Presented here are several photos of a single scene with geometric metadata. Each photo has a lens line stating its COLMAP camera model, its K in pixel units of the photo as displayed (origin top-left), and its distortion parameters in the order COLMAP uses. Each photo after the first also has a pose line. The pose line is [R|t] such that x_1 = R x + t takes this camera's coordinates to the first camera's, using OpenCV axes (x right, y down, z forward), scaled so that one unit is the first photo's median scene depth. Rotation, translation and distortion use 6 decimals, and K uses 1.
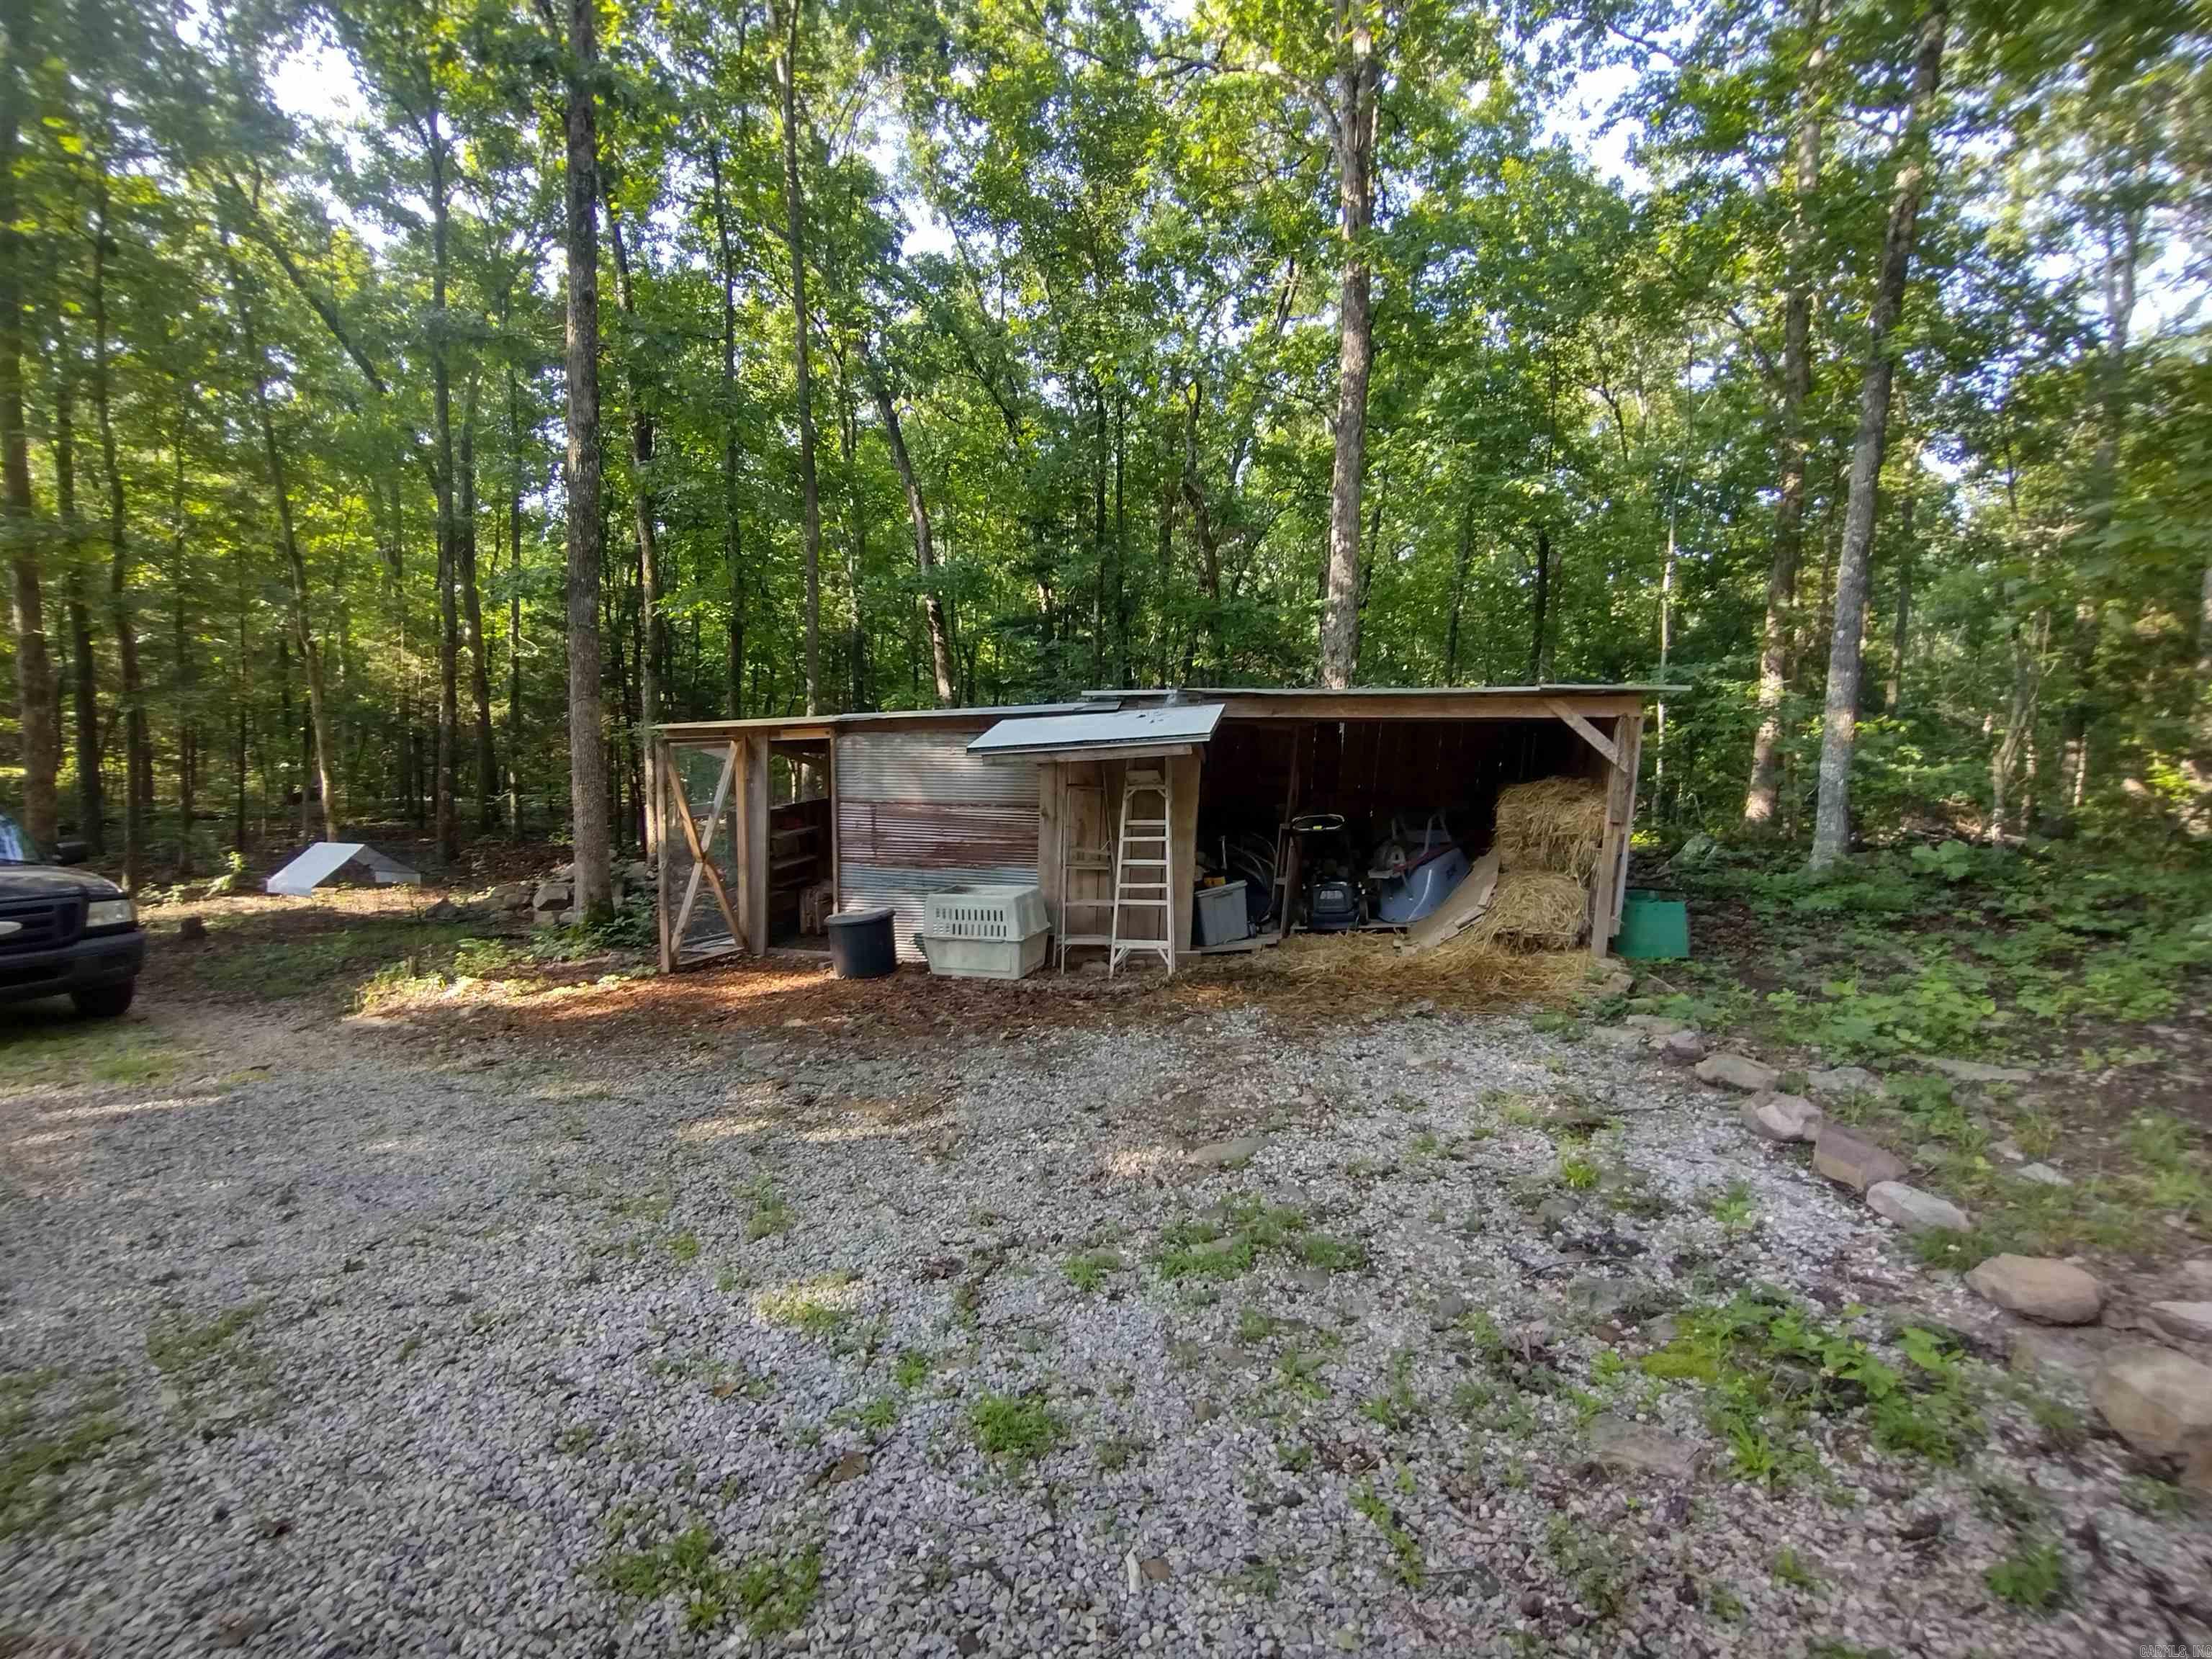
lens RADIAL K [[1026.8, 0, 1101.1], [0, 1026.8, 829.8], [0, 0, 1]] dist [0.004597, -0.003781]
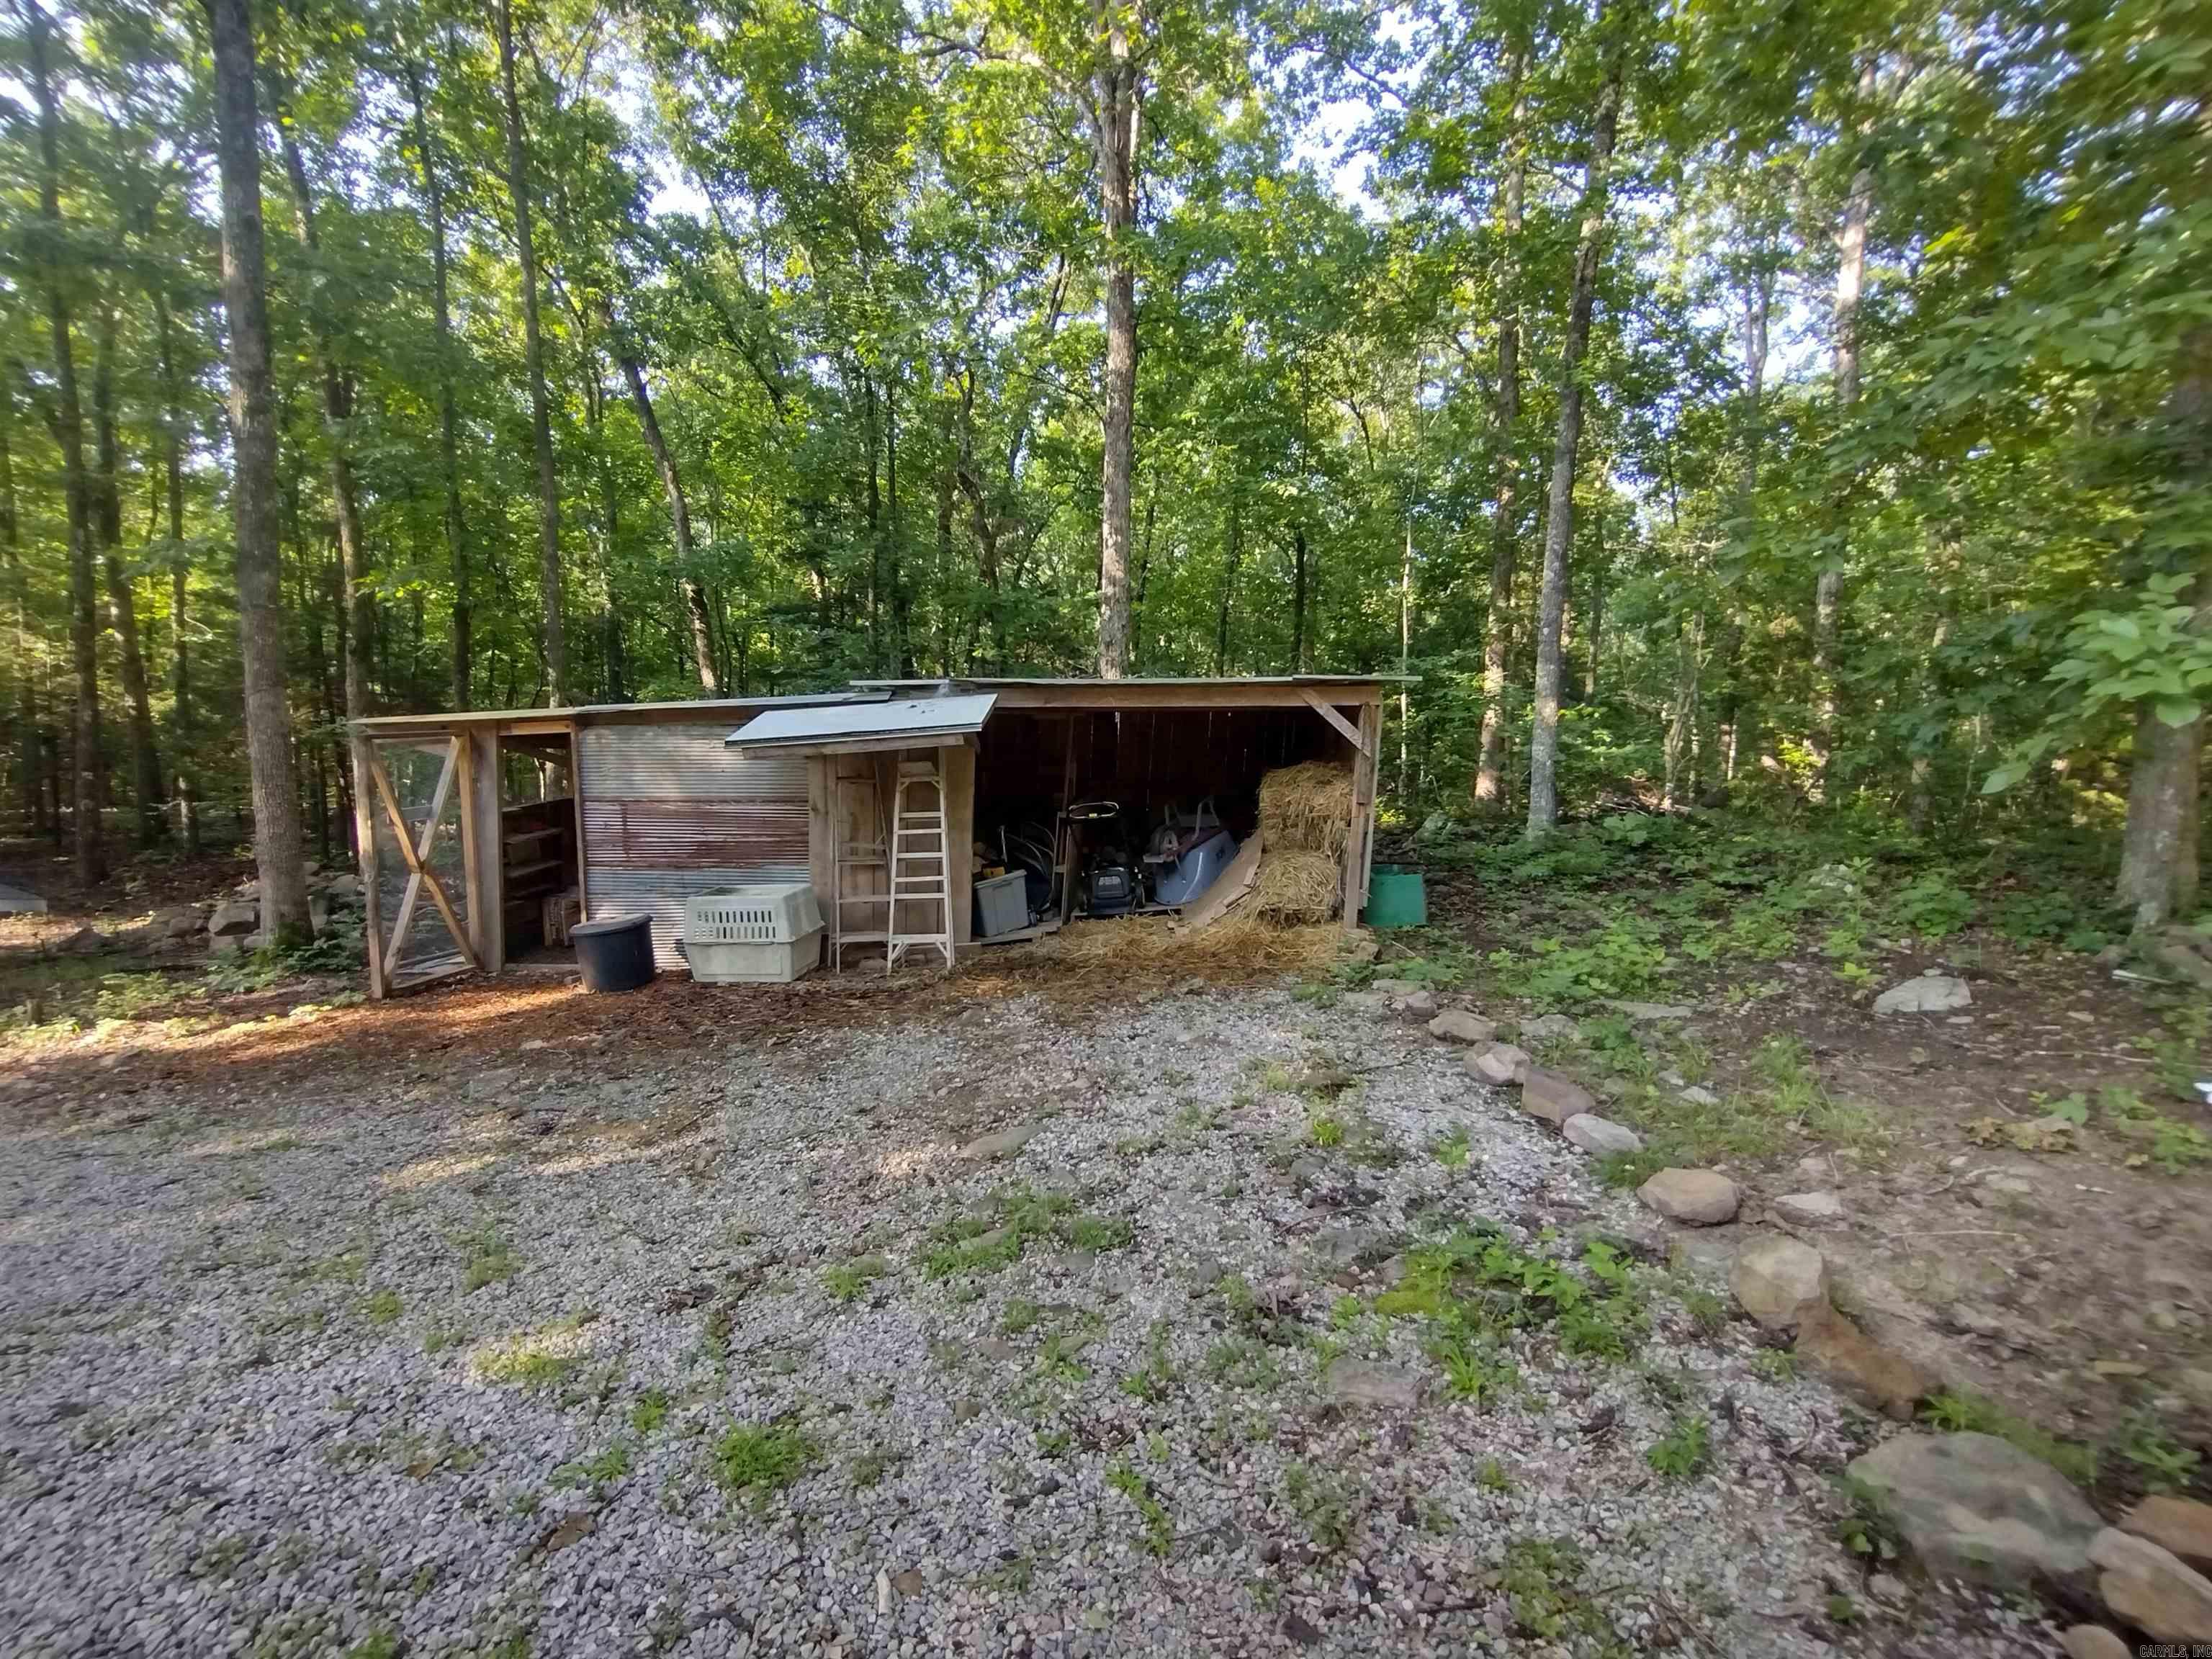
lens RADIAL K [[1018.8, 0, 1114.2], [0, 1018.8, 832.6], [0, 0, 1]] dist [-0.000227, 0.002480]
pose [[0.976996, -0.030725, 0.211035, 0.018407], [0.028117, 0.999487, 0.015351, 0.000155], [-0.211398, -0.009064, 0.977358, 0.006757]]
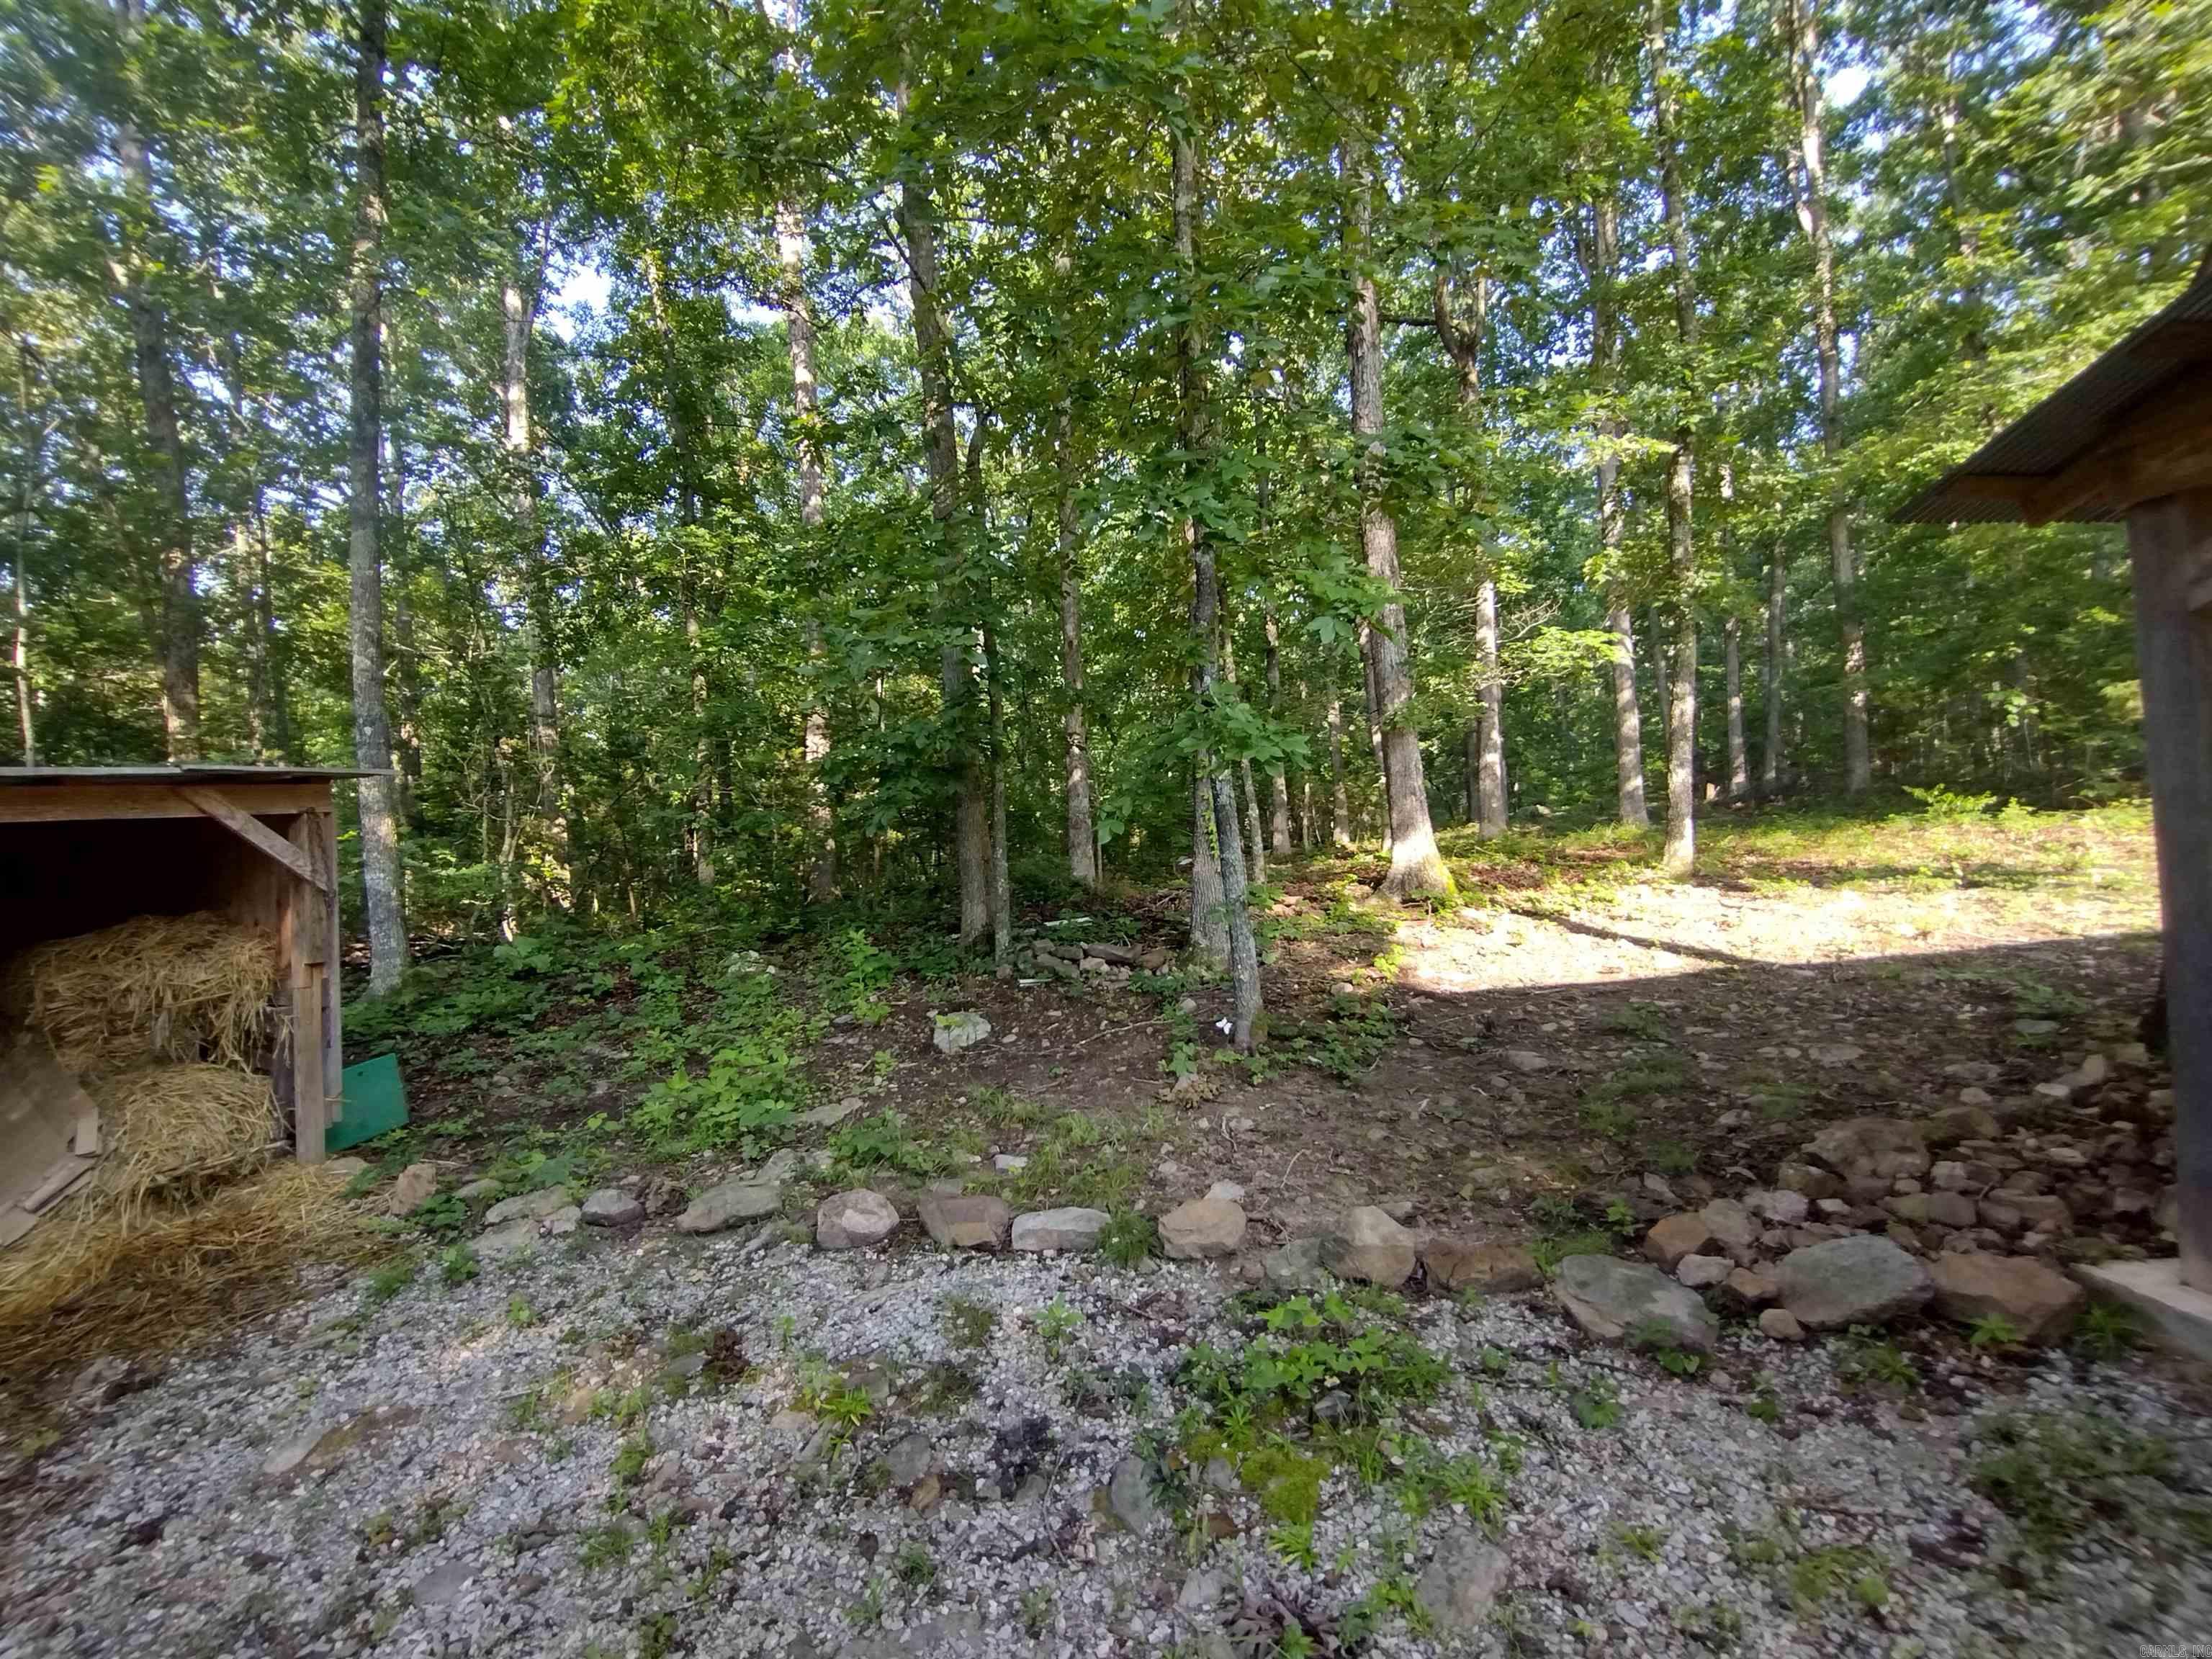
lens RADIAL K [[991.3, 0, 1106.0], [0, 991.3, 823.8], [0, 0, 1]] dist [0.000444, 0.000397]
pose [[0.114714, -0.029437, 0.992962, -0.099835], [0.157152, 0.987512, 0.011120, -0.022946], [-0.980889, 0.154771, 0.117907, 0.367084]]
